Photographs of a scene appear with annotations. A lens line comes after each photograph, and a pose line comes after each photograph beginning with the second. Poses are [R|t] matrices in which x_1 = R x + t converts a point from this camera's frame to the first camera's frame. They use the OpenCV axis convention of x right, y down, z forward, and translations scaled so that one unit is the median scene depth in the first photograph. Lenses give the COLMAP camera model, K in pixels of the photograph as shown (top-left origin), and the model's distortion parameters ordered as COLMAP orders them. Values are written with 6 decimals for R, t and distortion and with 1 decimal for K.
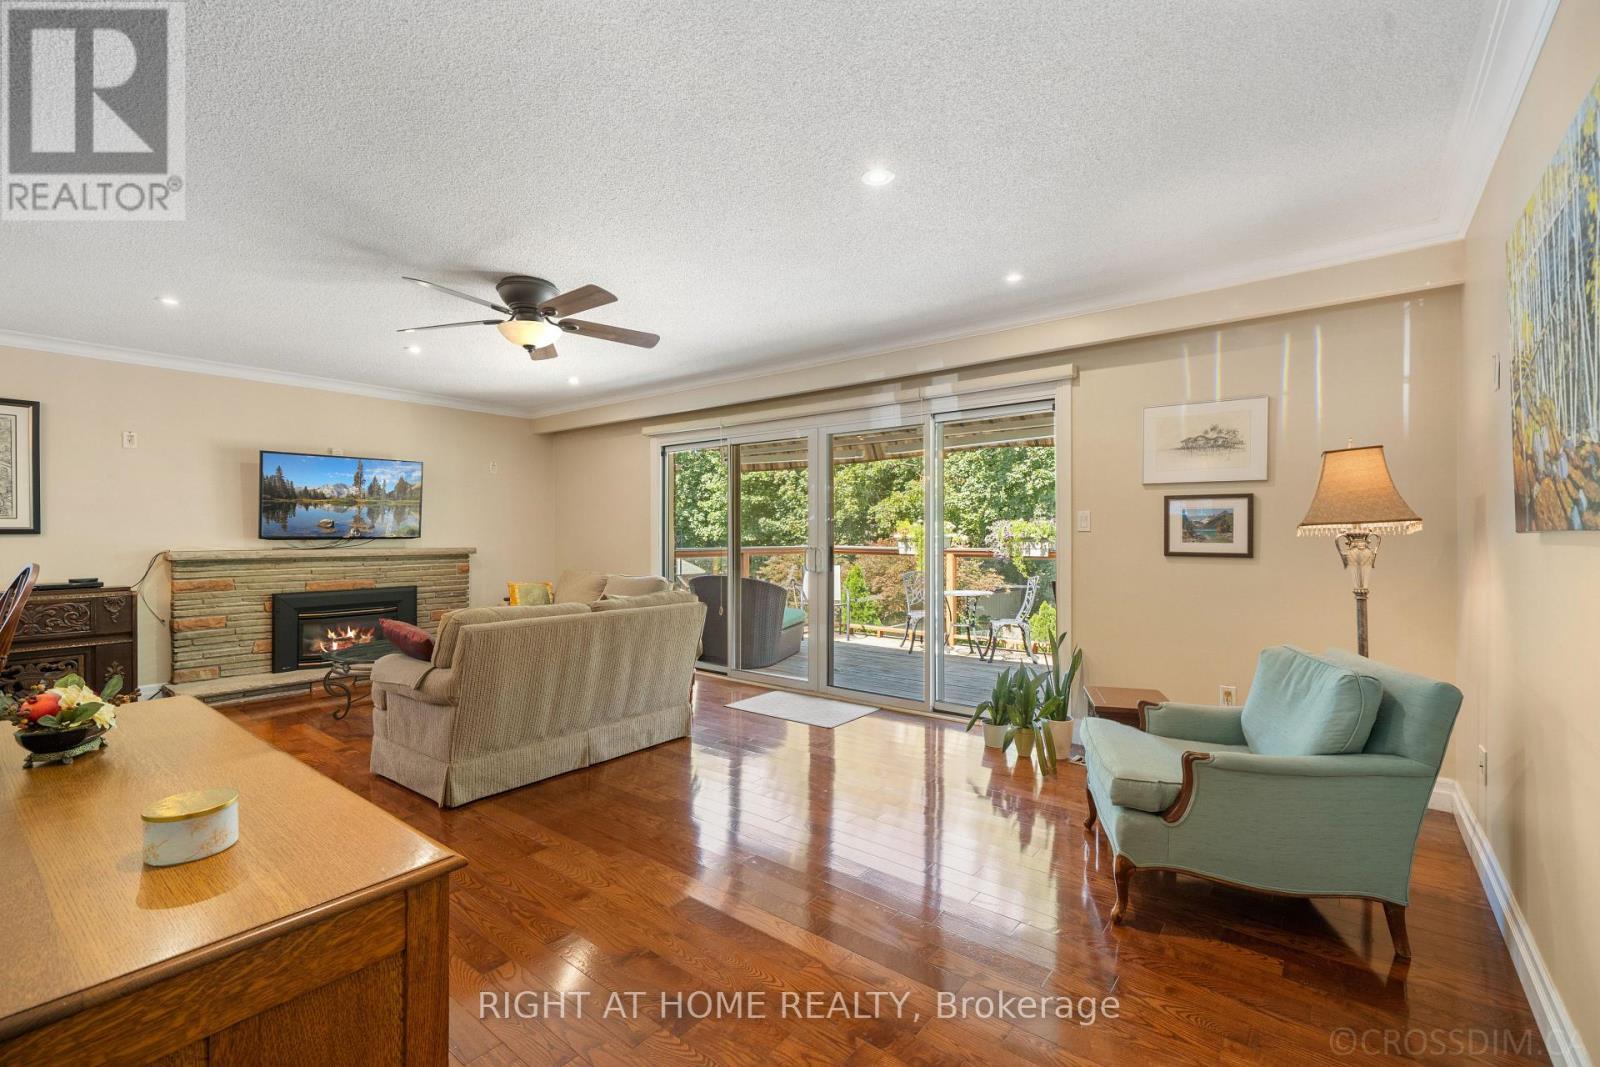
lens RADIAL K [[716.0, 0, 810.0], [0, 716.0, 539.4], [0, 0, 1]] dist [-0.000390, 0.000412]
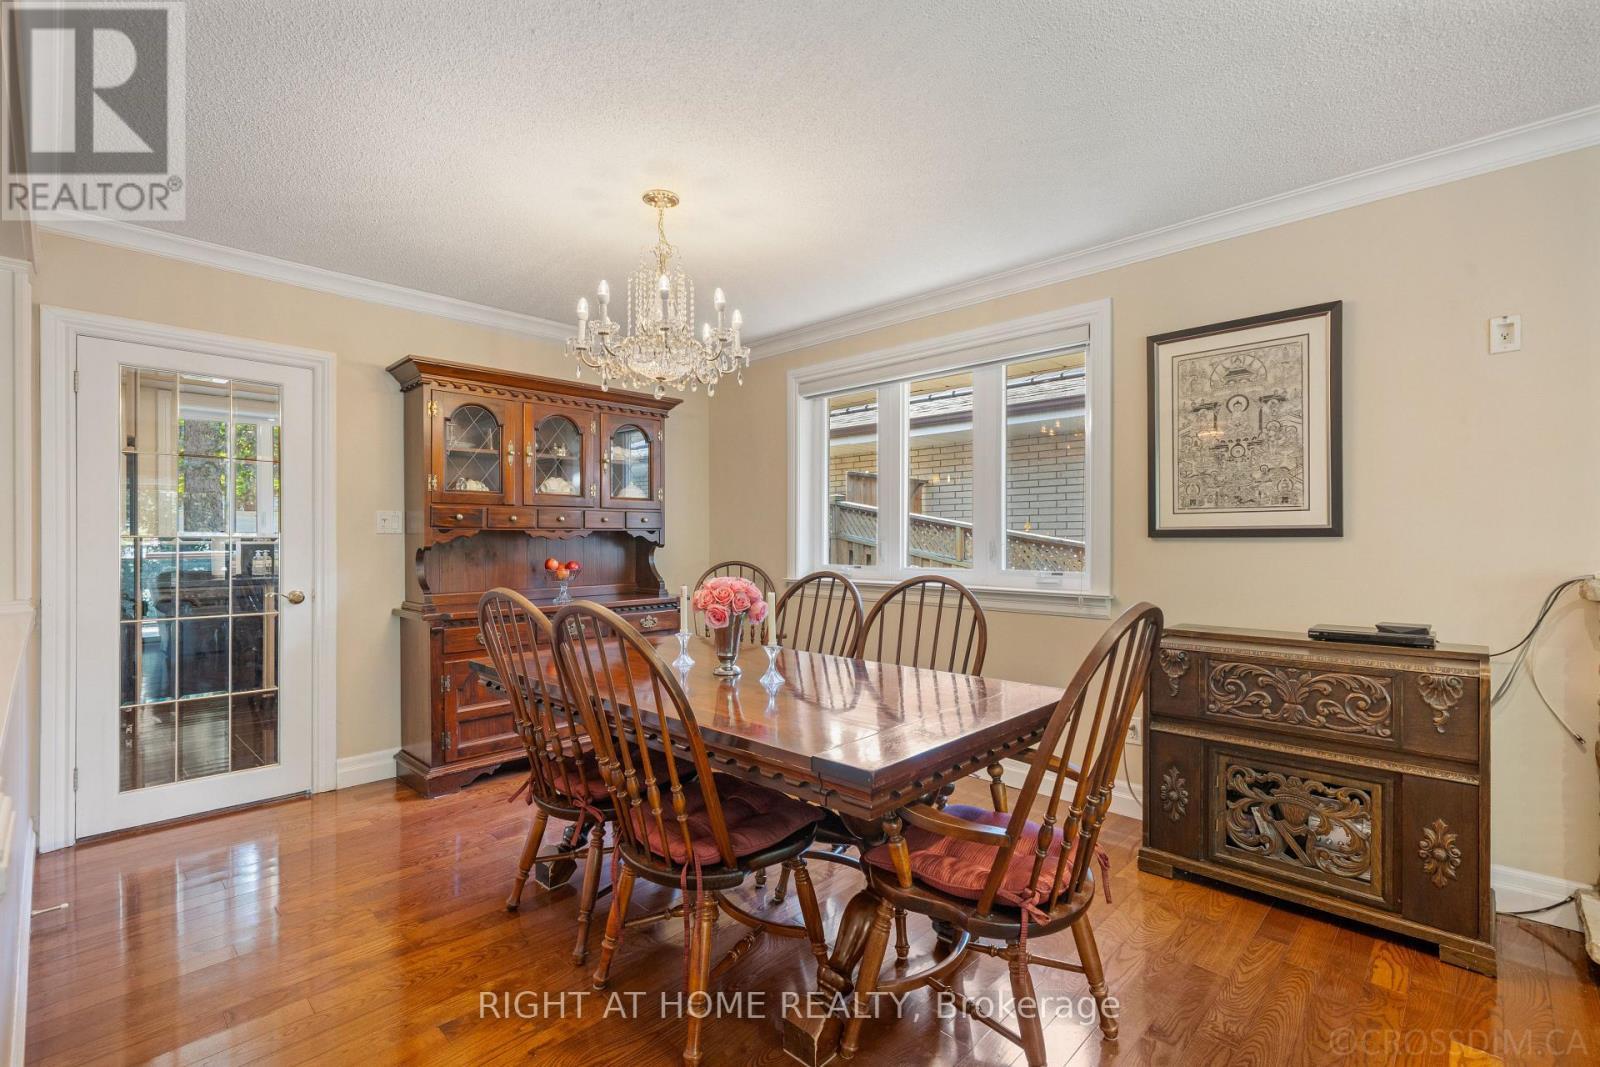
lens RADIAL K [[716.0, 0, 810.0], [0, 716.0, 539.4], [0, 0, 1]] dist [-0.000390, 0.000412]
pose [[-0.084219, 0.001367, -0.996446, -0.412149], [-0.005202, 0.999985, 0.001812, -0.003850], [0.996434, 0.005336, -0.084211, 0.541275]]
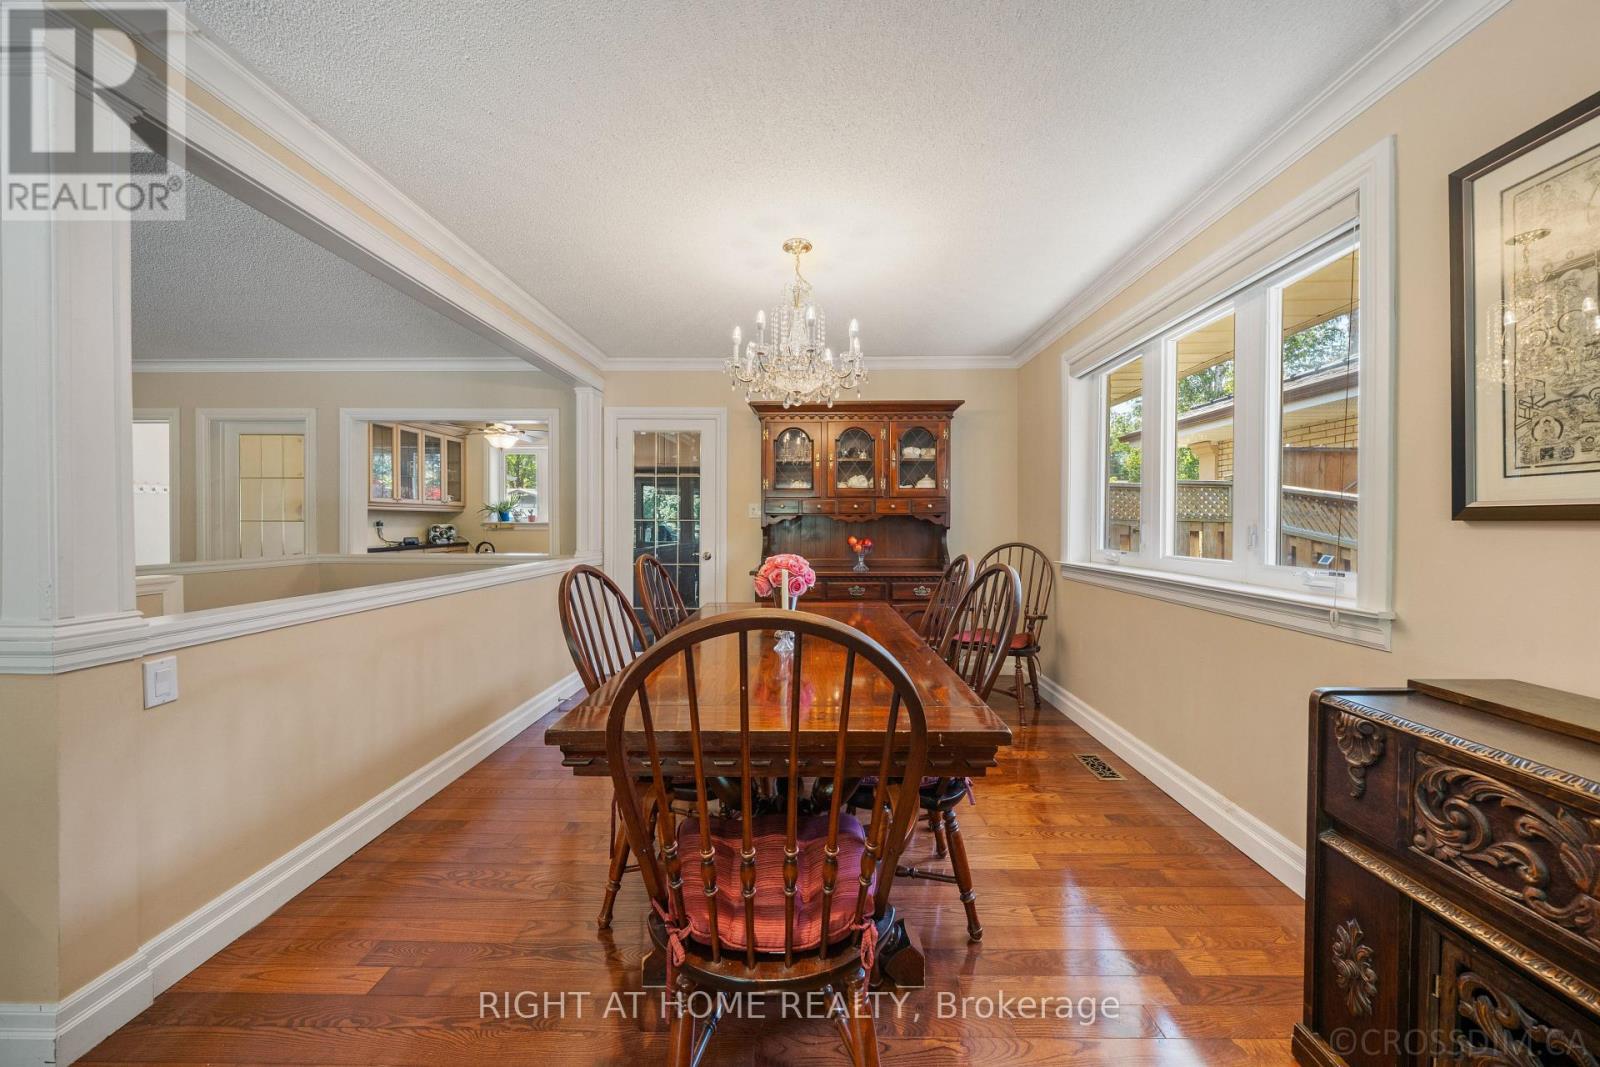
lens RADIAL K [[556.9, 0, 812.2], [0, 556.9, 522.7], [0, 0, 1]] dist [-0.001509, -0.000108]
pose [[-0.786244, 0.001080, -0.617915, -0.605293], [-0.004089, 0.999967, 0.006950, -0.005229], [0.617902, 0.007991, -0.786214, 0.771602]]
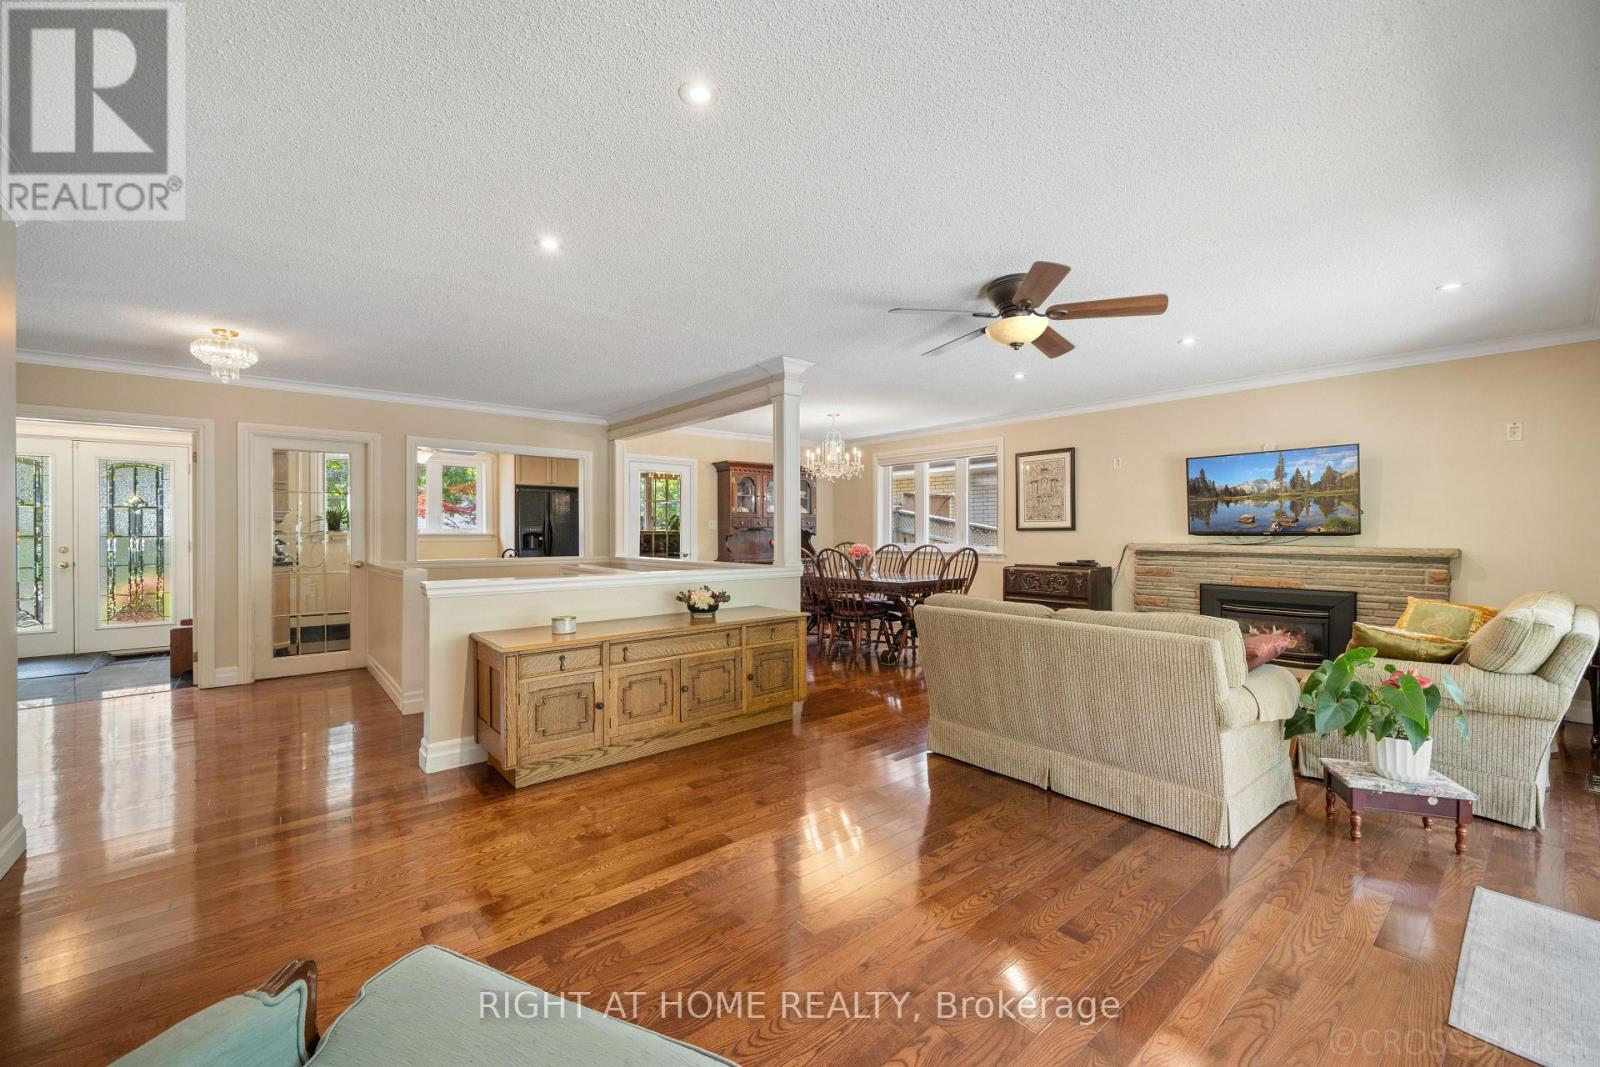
lens RADIAL K [[652.1, 0, 790.9], [0, 652.1, 528.0], [0, 0, 1]] dist [0.037634, 0.000012]
pose [[-0.212416, -0.002694, -0.977176, 0.392606], [-0.002568, 0.999994, -0.002199, -0.006677], [0.977176, 0.002042, -0.212422, 0.591734]]
